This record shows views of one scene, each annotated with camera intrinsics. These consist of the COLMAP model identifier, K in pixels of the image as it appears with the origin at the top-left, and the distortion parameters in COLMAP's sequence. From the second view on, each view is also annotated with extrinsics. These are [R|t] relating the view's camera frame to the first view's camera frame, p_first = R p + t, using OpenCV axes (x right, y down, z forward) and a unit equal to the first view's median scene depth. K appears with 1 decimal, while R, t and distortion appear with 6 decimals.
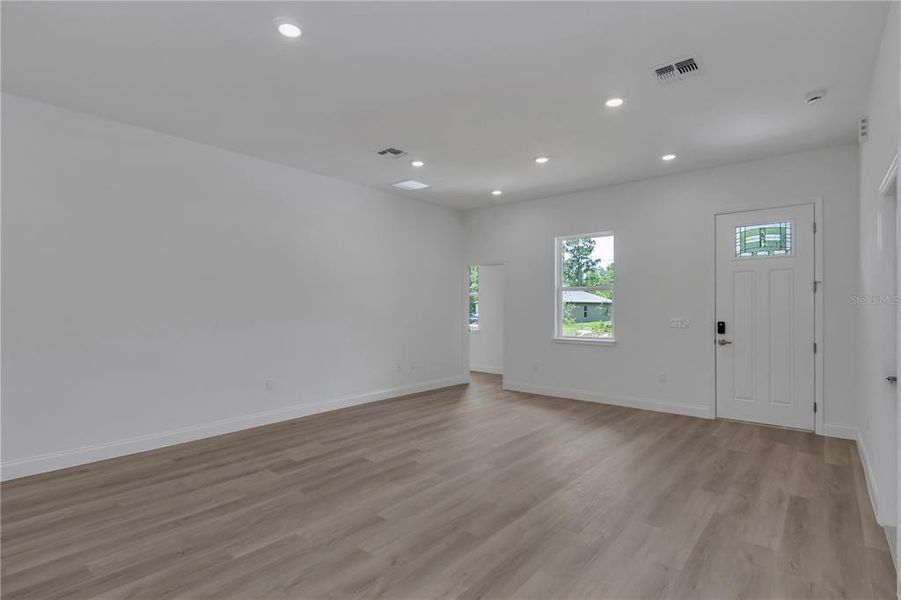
lens RADIAL K [[443.6, 0, 447.8], [0, 443.6, 305.7], [0, 0, 1]] dist [-0.001759, -0.000434]
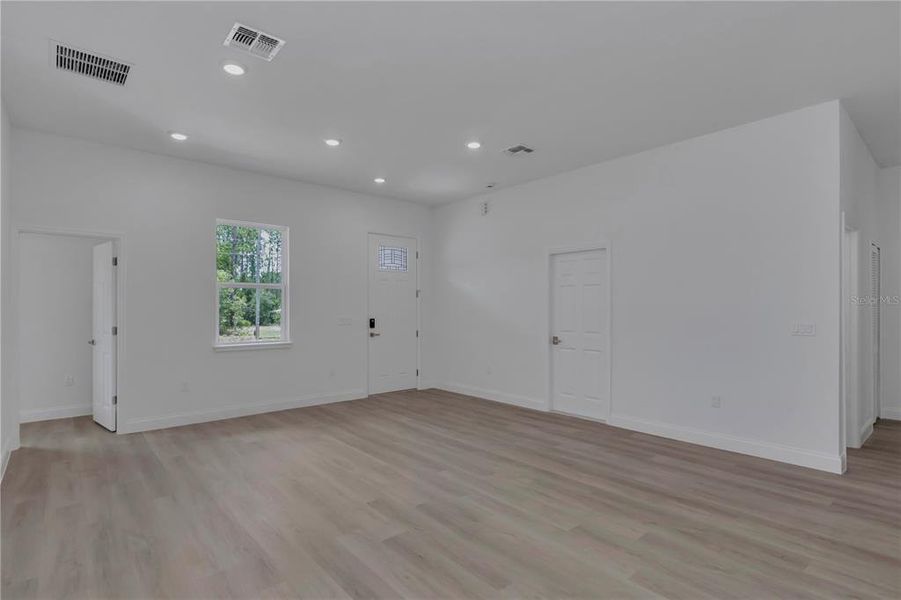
lens RADIAL K [[443.6, 0, 447.8], [0, 443.6, 305.7], [0, 0, 1]] dist [-0.001759, -0.000434]
pose [[0.149466, 0.004458, 0.988757, -0.670877], [-0.001982, 0.999989, -0.004209, 0.005051], [-0.988765, -0.001330, 0.149474, 0.670551]]
